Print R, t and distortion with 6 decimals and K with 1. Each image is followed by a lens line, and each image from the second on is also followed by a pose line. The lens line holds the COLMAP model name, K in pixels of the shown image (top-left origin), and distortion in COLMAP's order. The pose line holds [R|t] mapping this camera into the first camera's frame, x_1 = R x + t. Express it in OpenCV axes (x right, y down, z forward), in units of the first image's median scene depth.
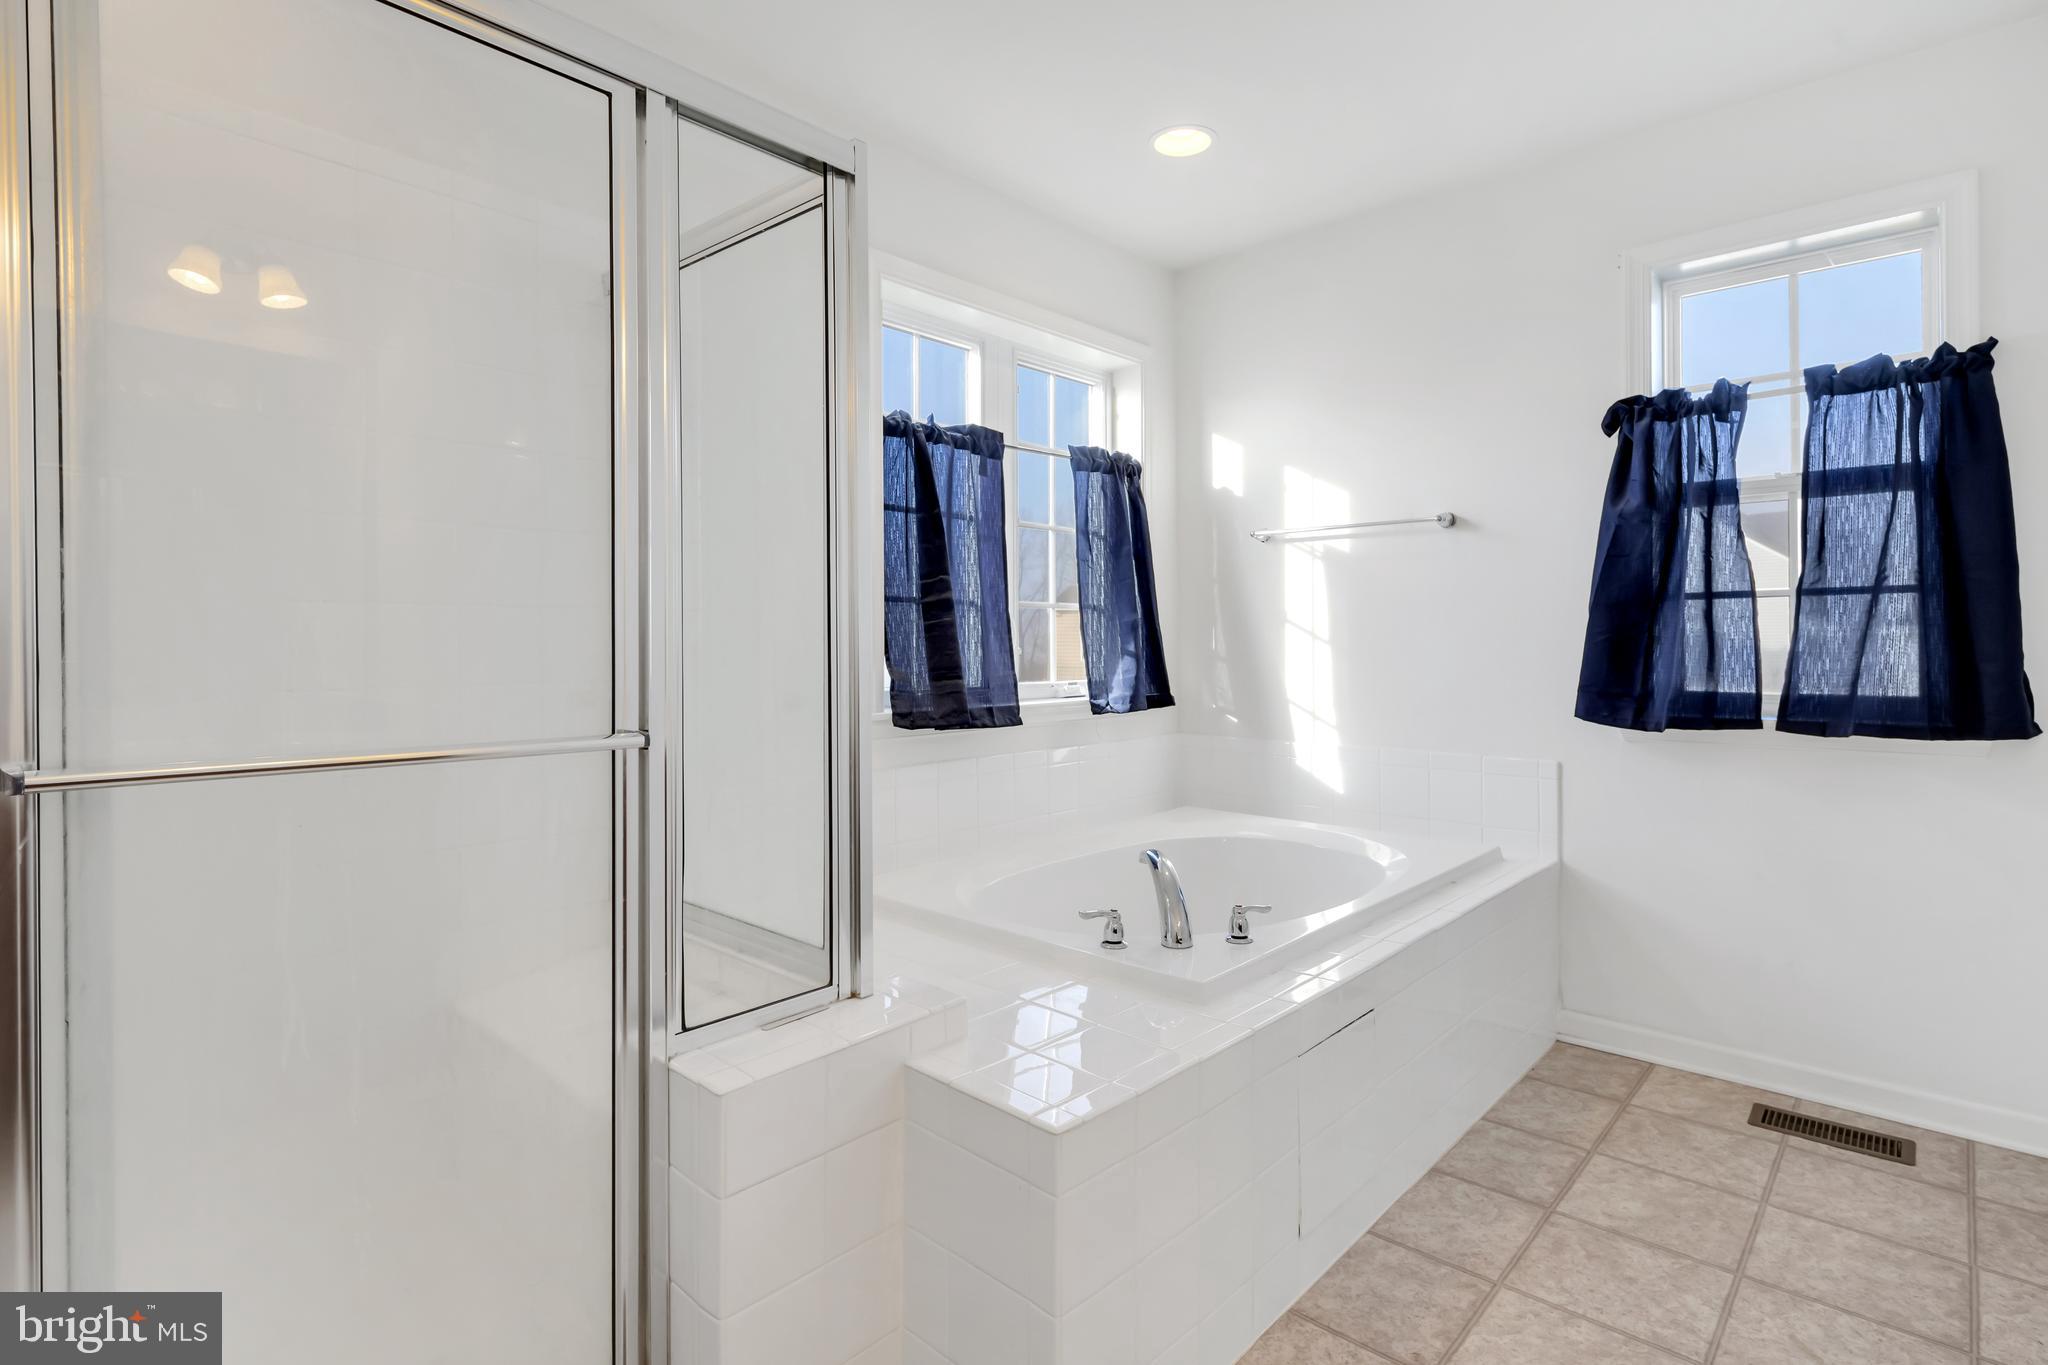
lens RADIAL K [[1019.1, 0, 1018.9], [0, 1019.1, 642.5], [0, 0, 1]] dist [0.002797, -0.002113]
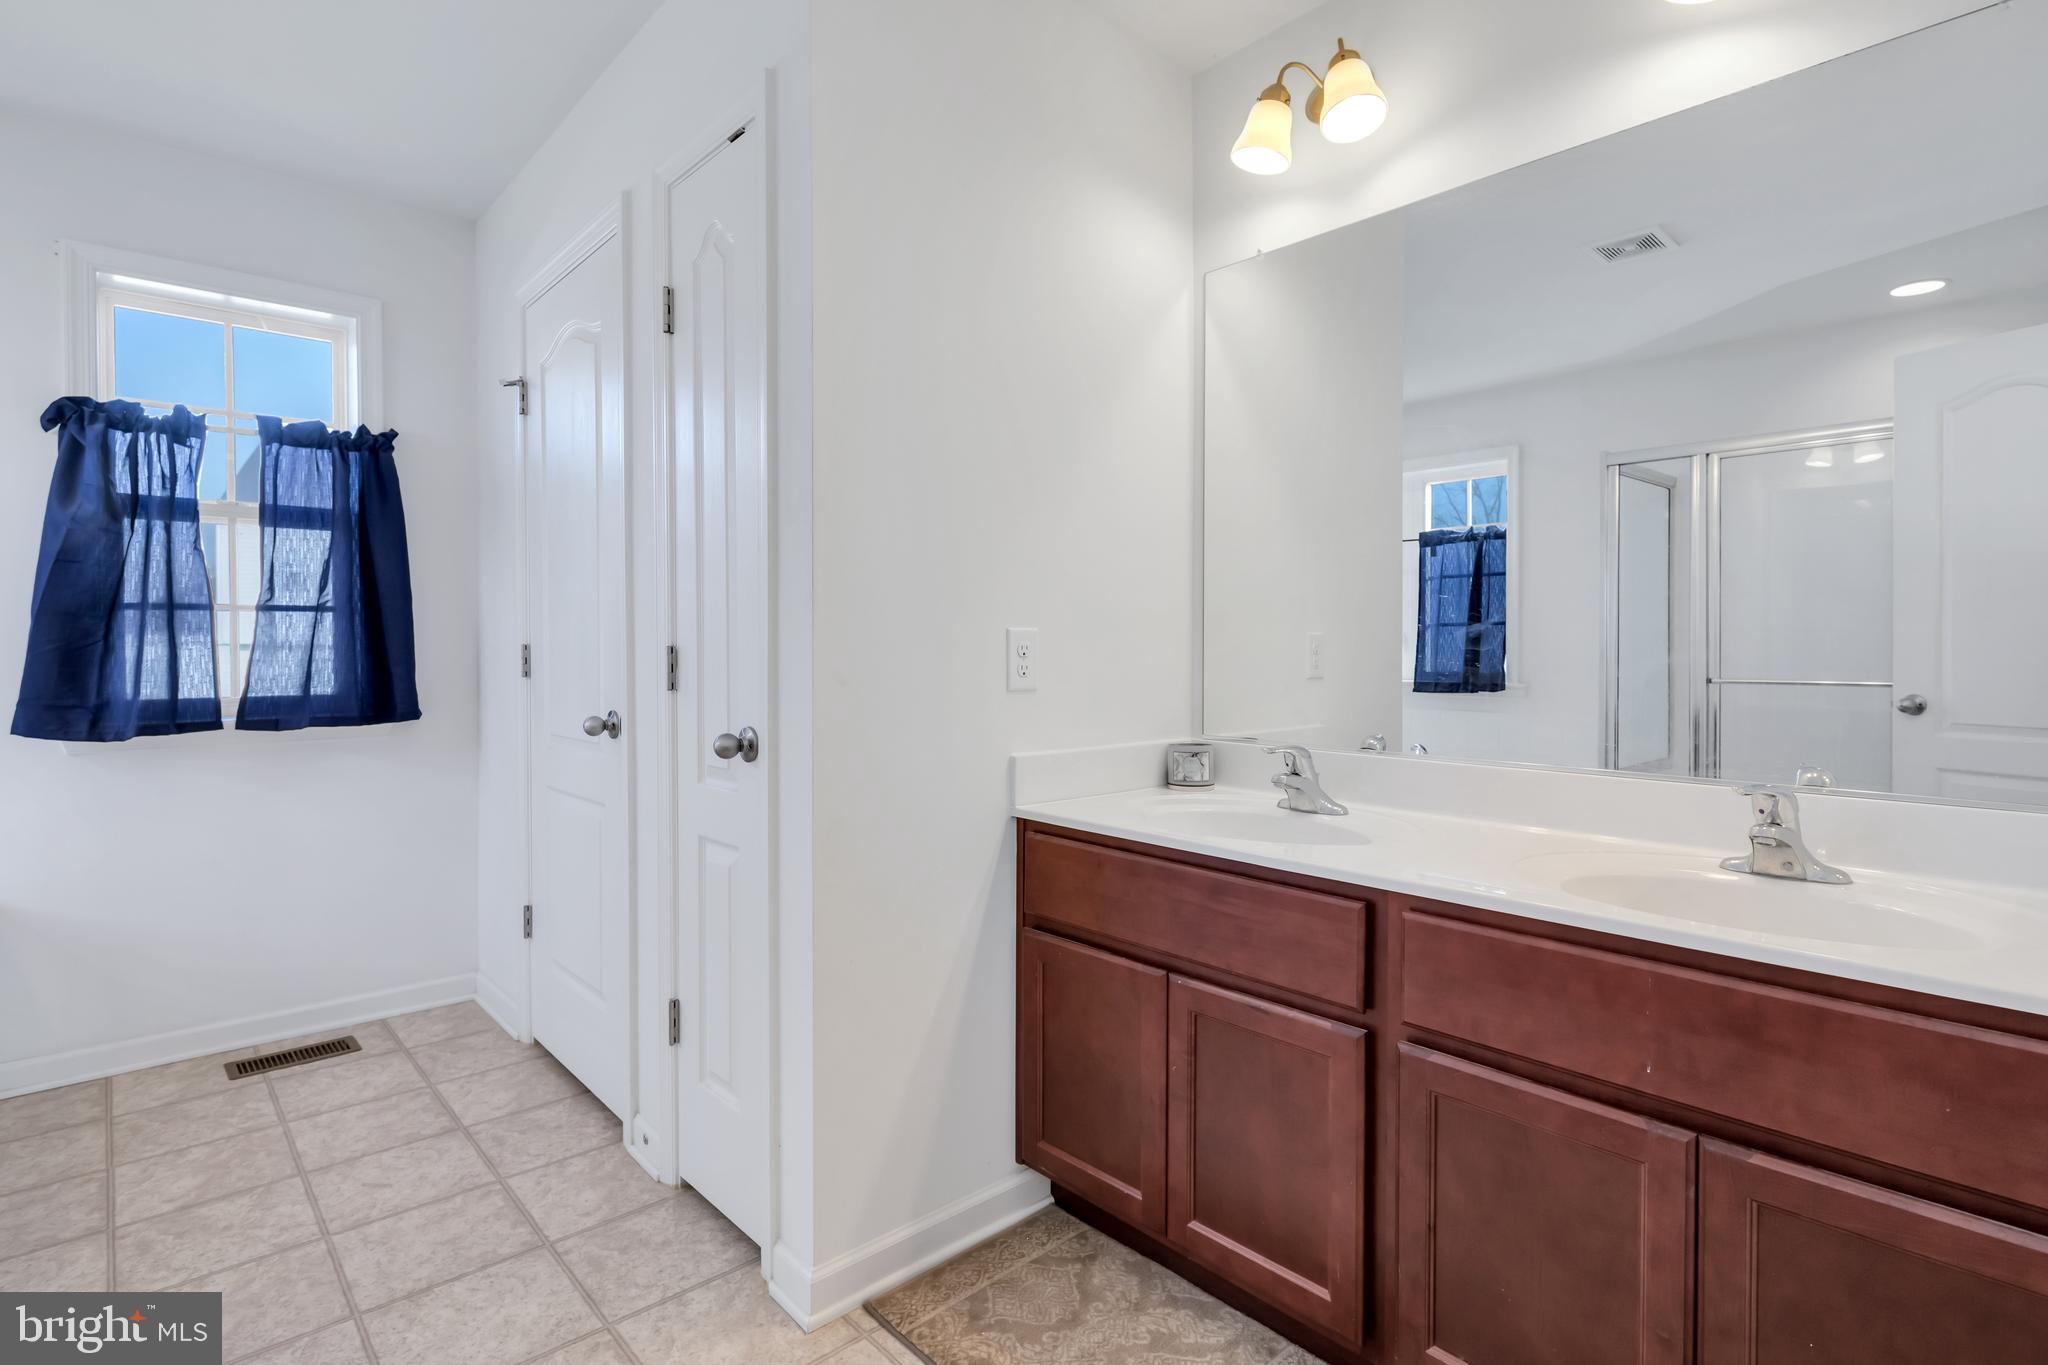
lens RADIAL K [[1019.1, 0, 1018.9], [0, 1019.1, 642.5], [0, 0, 1]] dist [0.002797, -0.002113]
pose [[0.093579, 0.006621, 0.995590, -0.315831], [0.001188, 0.999976, -0.006762, -0.001360], [-0.995611, 0.001816, 0.093569, 0.029277]]
